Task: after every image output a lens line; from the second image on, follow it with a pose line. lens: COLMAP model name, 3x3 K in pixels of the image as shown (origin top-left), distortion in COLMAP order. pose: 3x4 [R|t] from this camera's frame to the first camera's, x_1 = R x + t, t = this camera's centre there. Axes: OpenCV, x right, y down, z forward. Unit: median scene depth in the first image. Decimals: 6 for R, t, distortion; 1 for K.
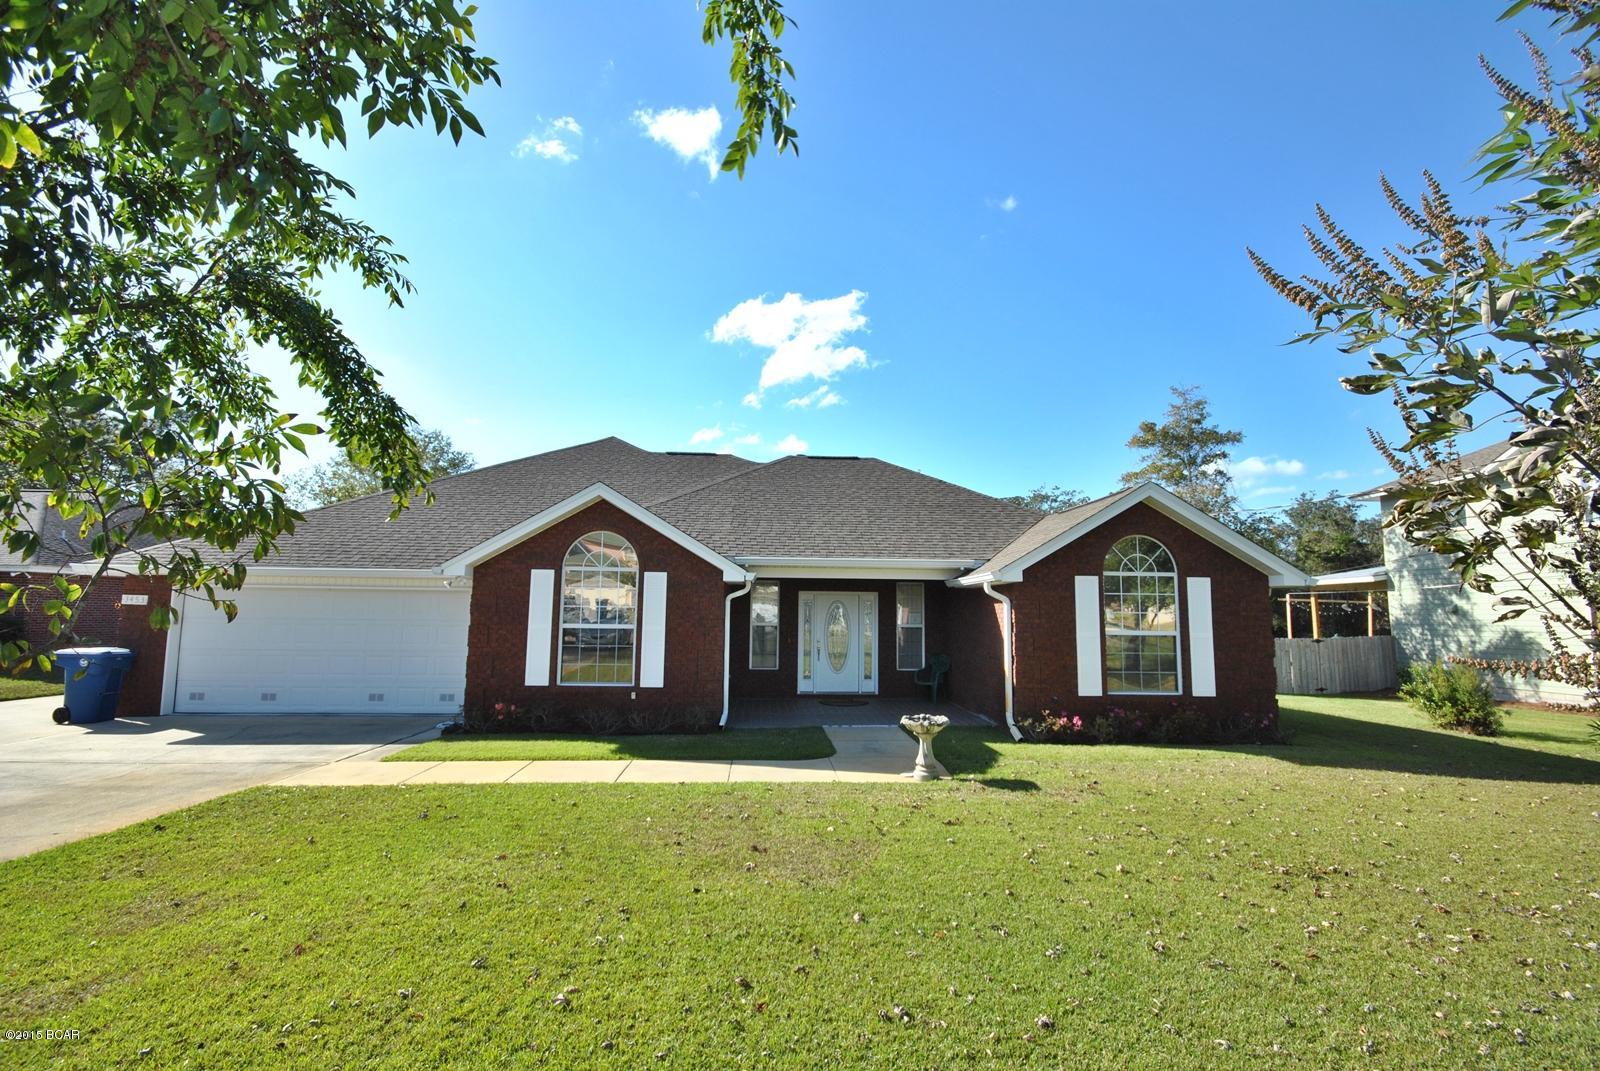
lens RADIAL K [[702.1, 0, 799.2], [0, 702.1, 535.8], [0, 0, 1]] dist [-0.001542, -0.004076]
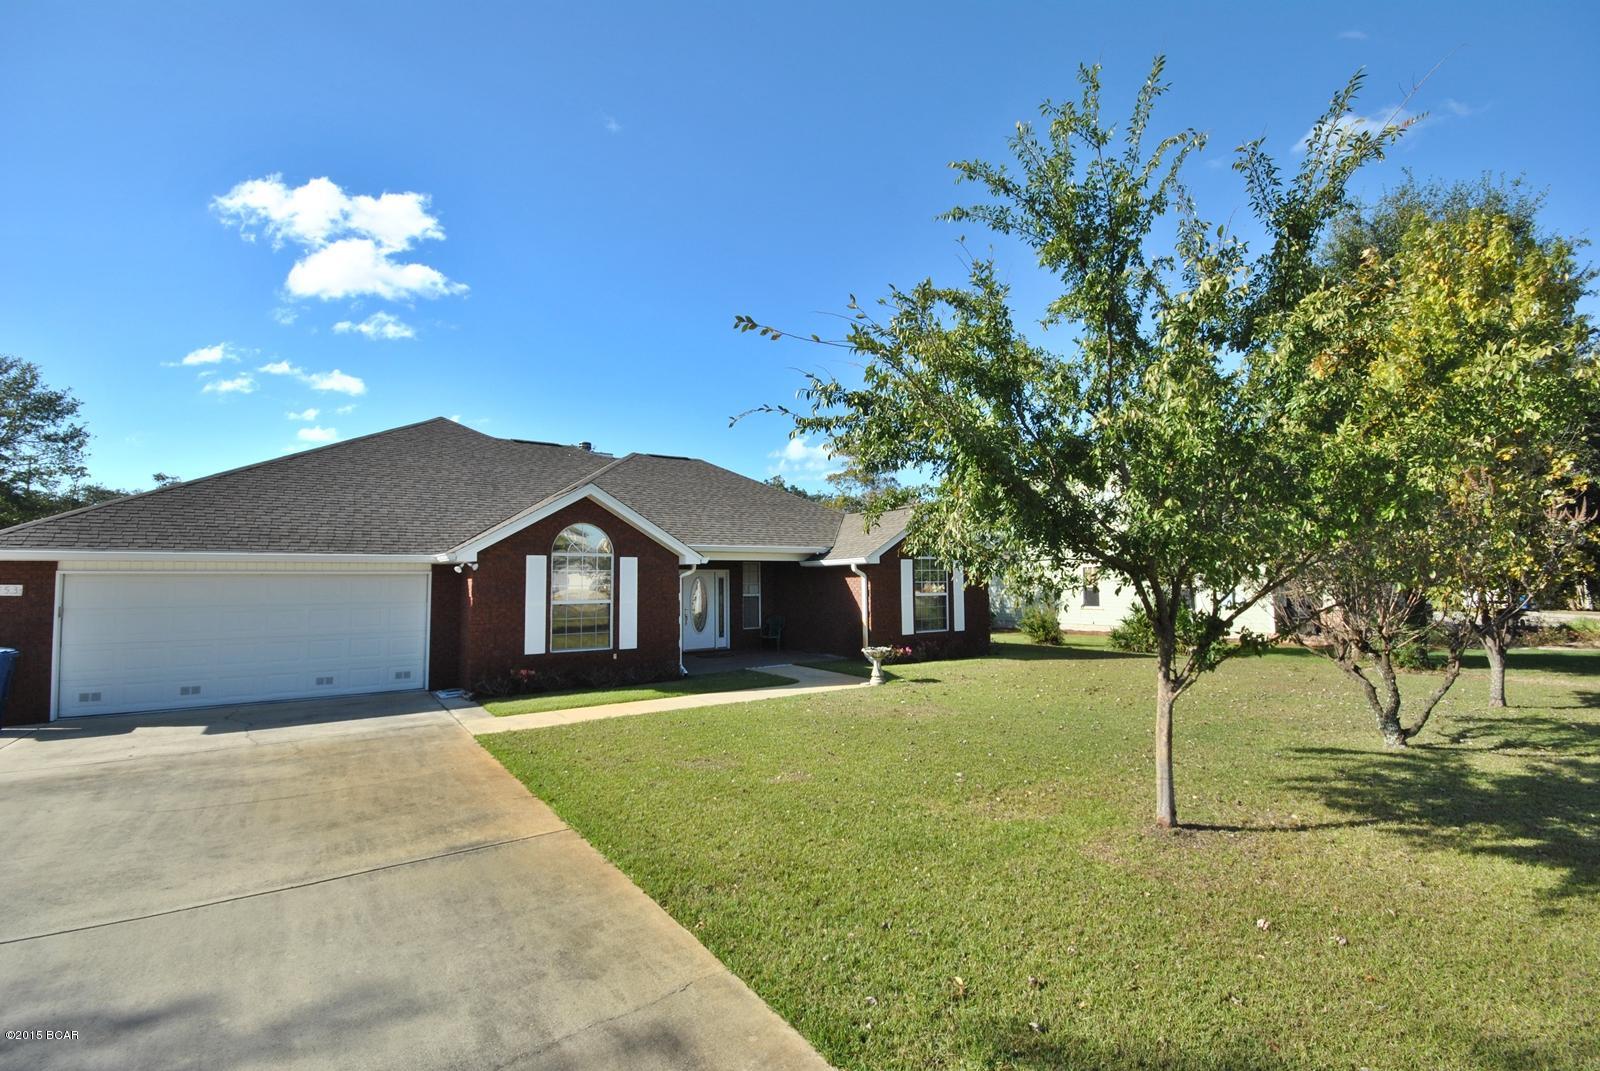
lens RADIAL K [[707.0, 0, 804.9], [0, 707.0, 545.9], [0, 0, 1]] dist [0.011568, -0.018368]
pose [[0.852487, 0.006877, 0.522704, -0.595027], [-0.036065, 0.998305, 0.045684, -0.036962], [-0.521504, -0.057796, 0.851289, -0.229722]]
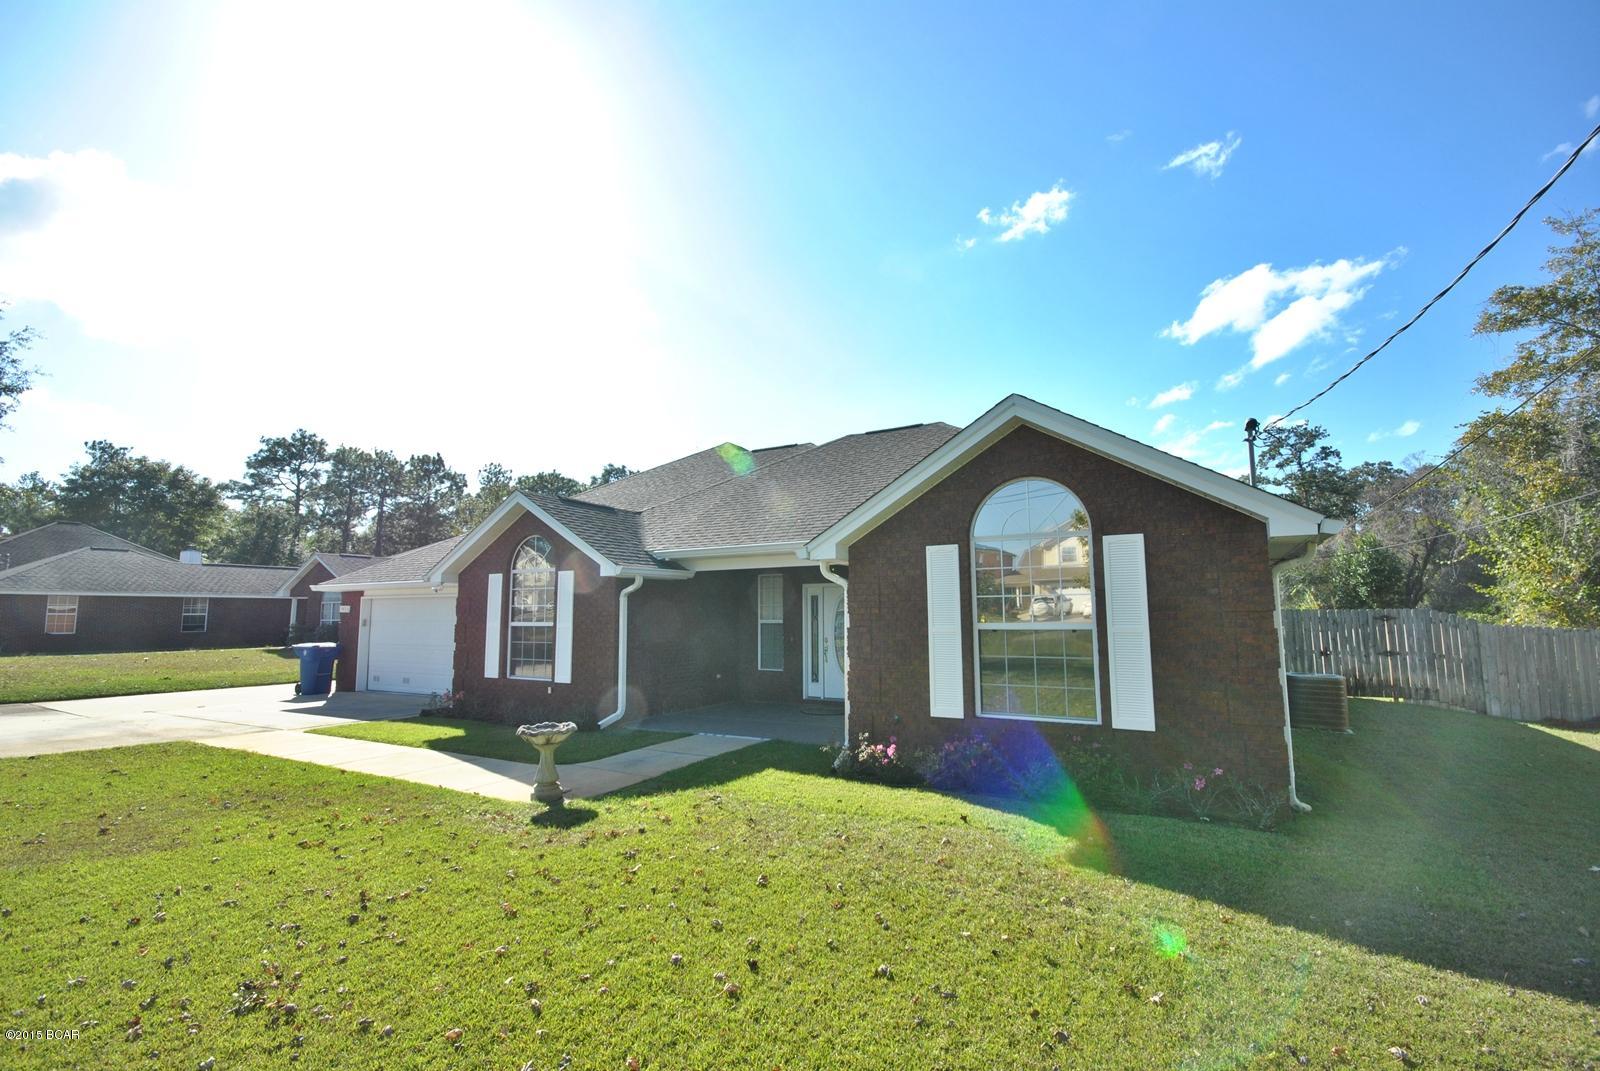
lens RADIAL K [[702.1, 0, 799.2], [0, 702.1, 535.8], [0, 0, 1]] dist [-0.001542, -0.004076]
pose [[0.839454, -0.076971, -0.537952, 0.639497], [0.075664, 0.996831, -0.024557, 0.051679], [0.538138, -0.020089, 0.842617, 0.320169]]
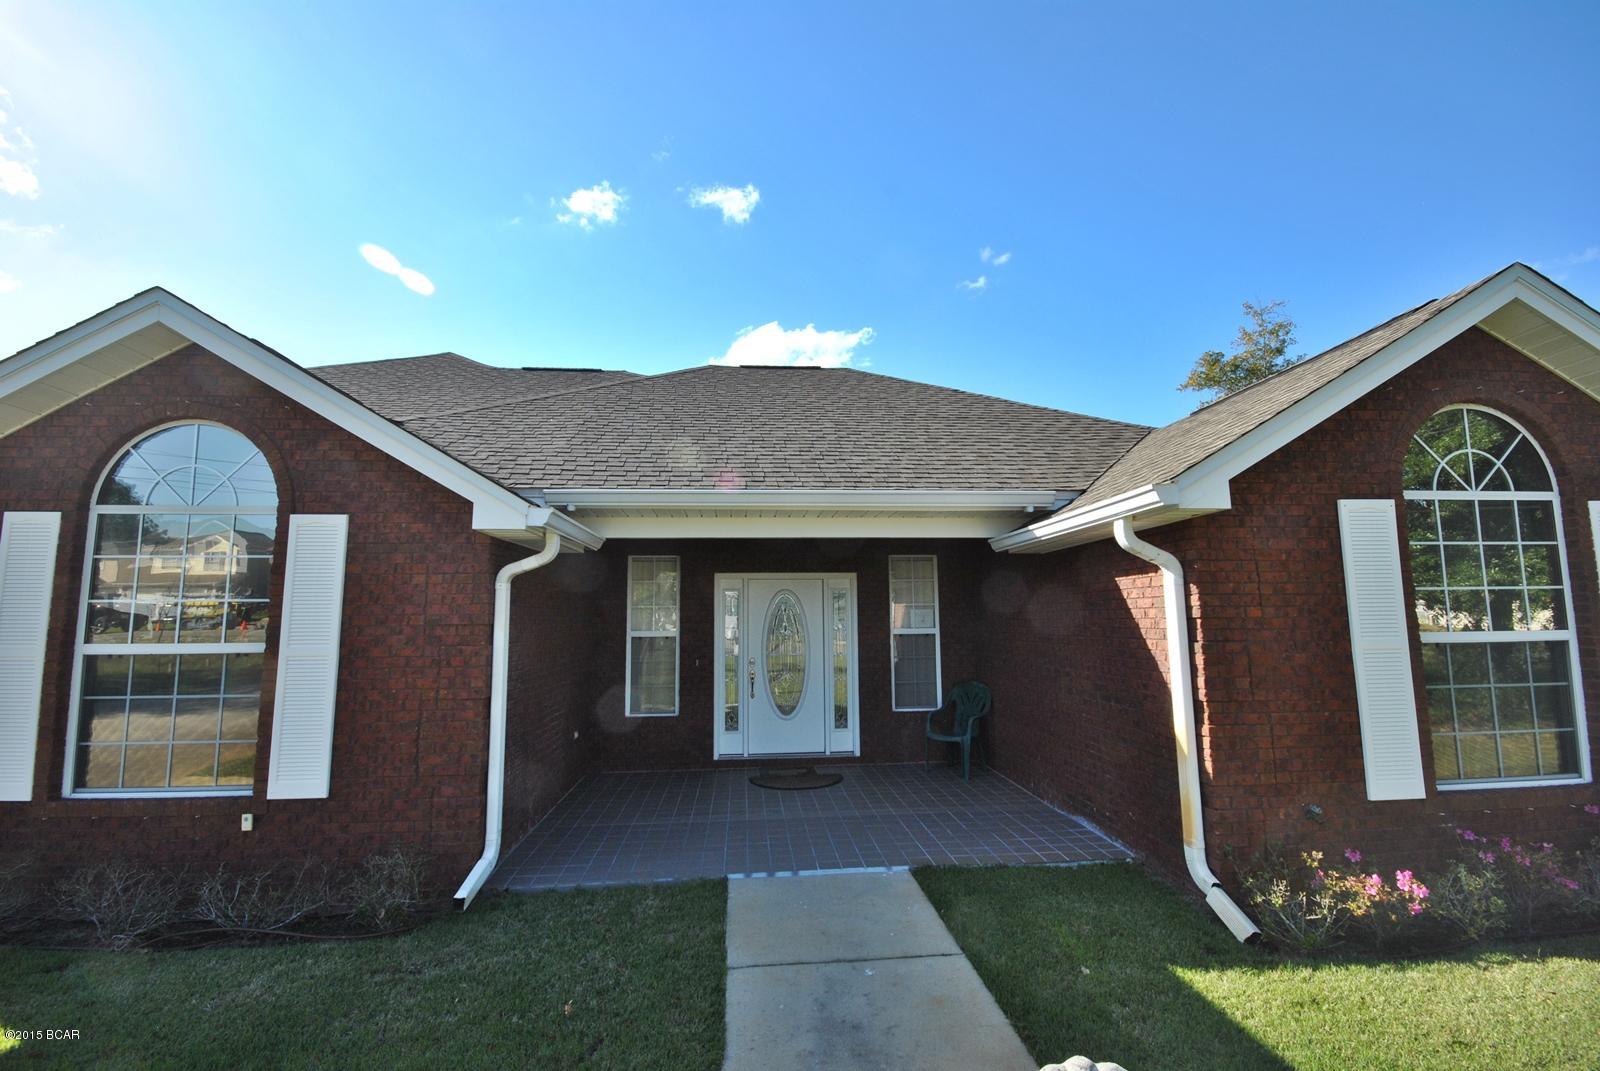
lens RADIAL K [[707.8, 0, 800.5], [0, 707.8, 532.3], [0, 0, 1]] dist [0.024370, -0.019564]
pose [[0.999297, -0.016779, 0.033512, 0.064973], [0.017280, 0.999742, -0.014727, 0.073304], [-0.033256, 0.015295, 0.999330, 0.572165]]
